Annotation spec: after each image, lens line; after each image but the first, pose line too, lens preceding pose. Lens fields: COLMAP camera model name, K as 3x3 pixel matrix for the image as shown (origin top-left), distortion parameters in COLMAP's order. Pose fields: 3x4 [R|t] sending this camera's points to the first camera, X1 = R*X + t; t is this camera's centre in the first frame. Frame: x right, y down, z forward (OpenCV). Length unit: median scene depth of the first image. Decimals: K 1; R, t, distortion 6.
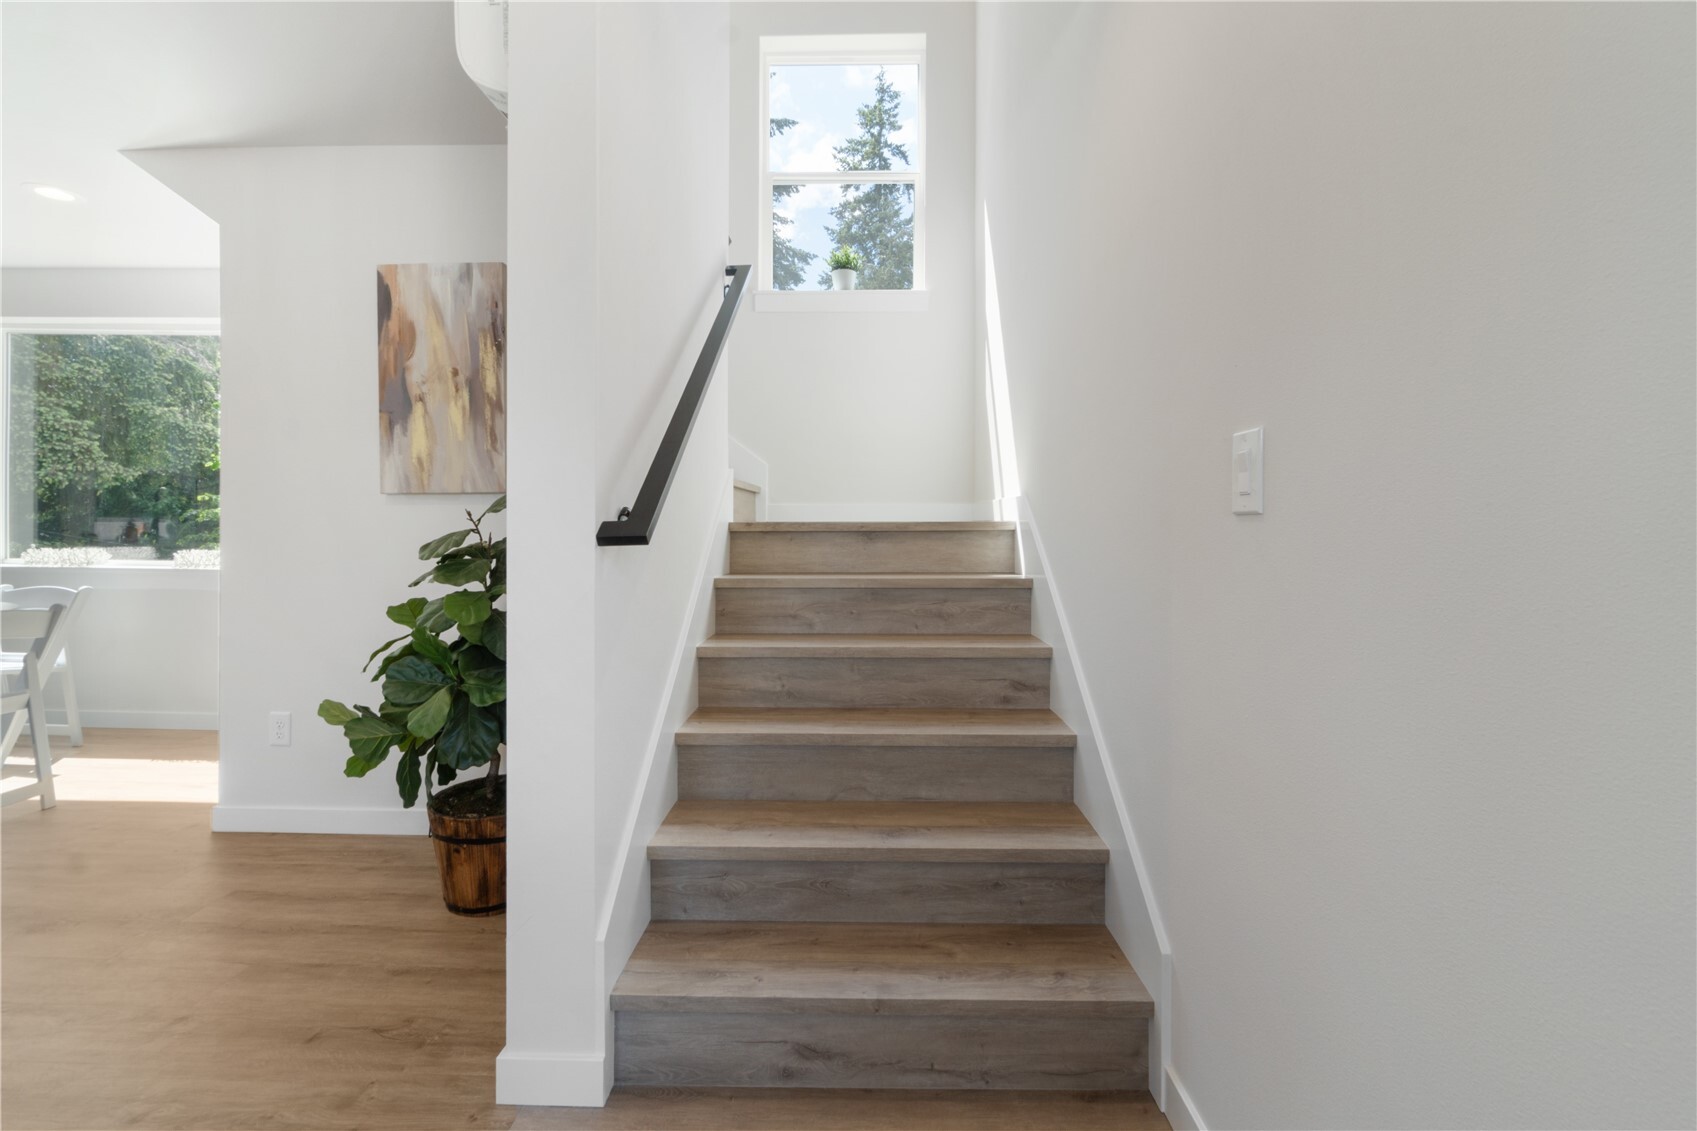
lens RADIAL K [[747.2, 0, 850.2], [0, 747.2, 543.4], [0, 0, 1]] dist [0.000170, 0.000168]
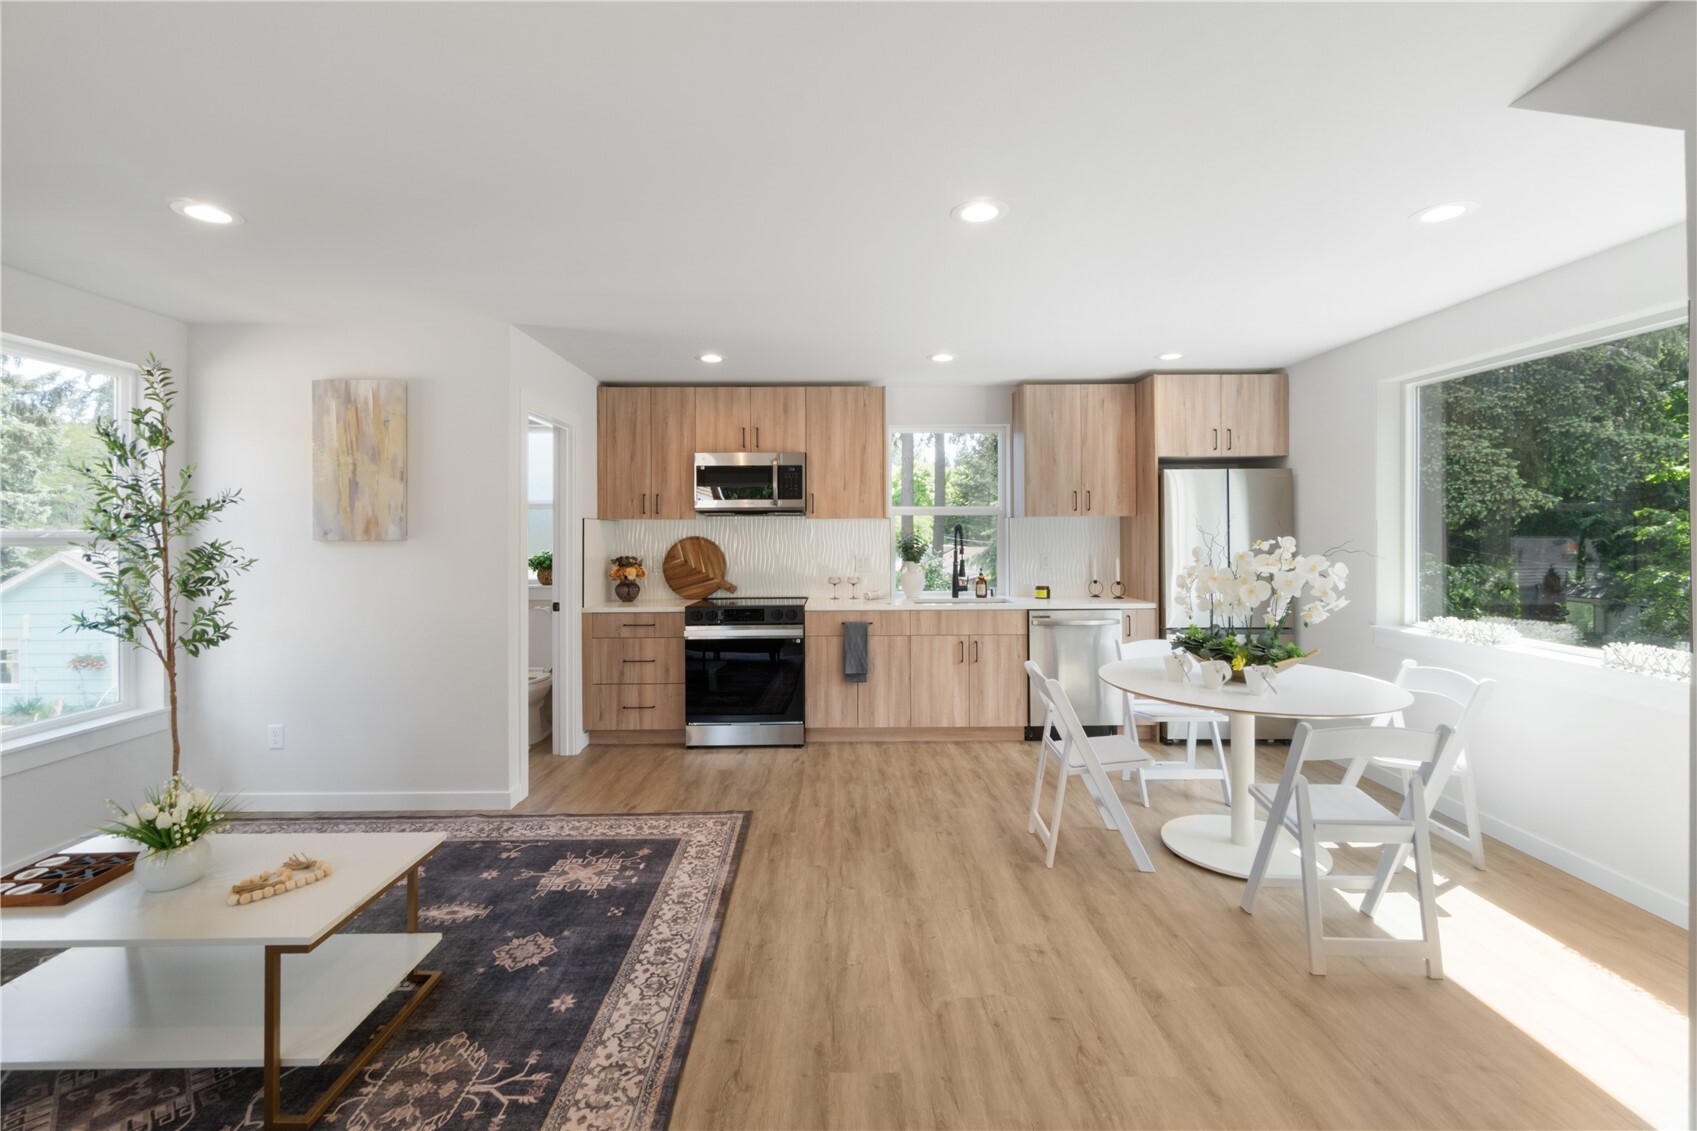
lens RADIAL K [[708.9, 0, 843.4], [0, 708.9, 525.9], [0, 0, 1]] dist [0.026641, 0.000189]
pose [[0.032321, -0.011484, -0.999412, -0.305905], [-0.027073, 0.999557, -0.012361, -0.094449], [0.999111, 0.027457, 0.031996, 0.322227]]
